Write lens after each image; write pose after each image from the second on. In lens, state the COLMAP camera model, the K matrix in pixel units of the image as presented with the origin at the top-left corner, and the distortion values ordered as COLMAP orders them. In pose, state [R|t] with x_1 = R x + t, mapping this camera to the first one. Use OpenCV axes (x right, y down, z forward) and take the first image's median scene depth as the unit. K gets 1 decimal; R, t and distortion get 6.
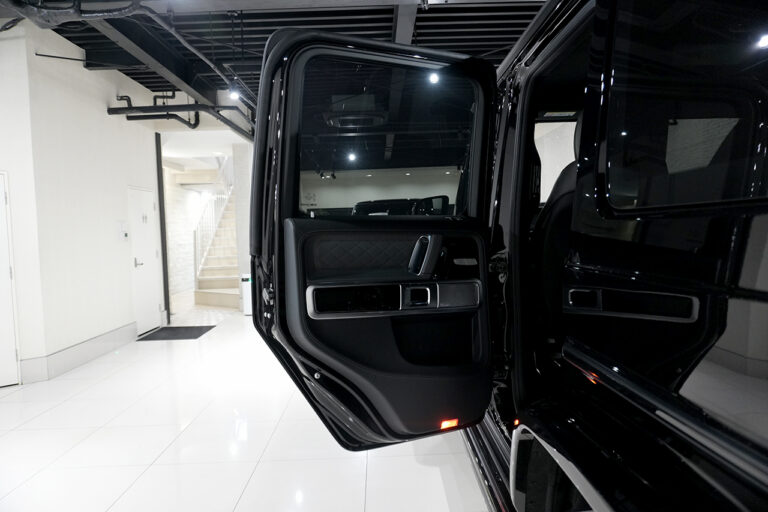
lens RADIAL K [[518.0, 0, 384.0], [0, 518.0, 256.0], [0, 0, 1]] dist [-0.041303, 0.030139]
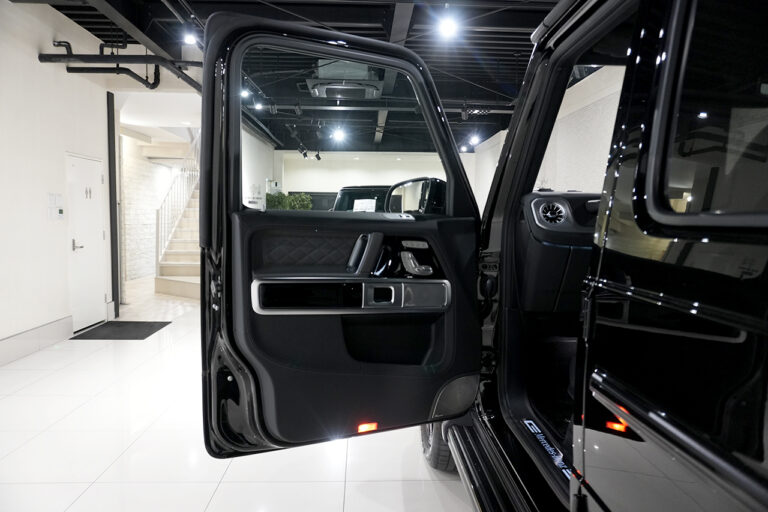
lens RADIAL K [[518.0, 0, 384.0], [0, 518.0, 256.0], [0, 0, 1]] dist [-0.041303, 0.030139]
pose [[0.998534, 0.042678, 0.033307, -0.006629], [-0.043455, 0.998792, 0.022947, -0.009131], [-0.032287, -0.024361, 0.999182, 0.136714]]
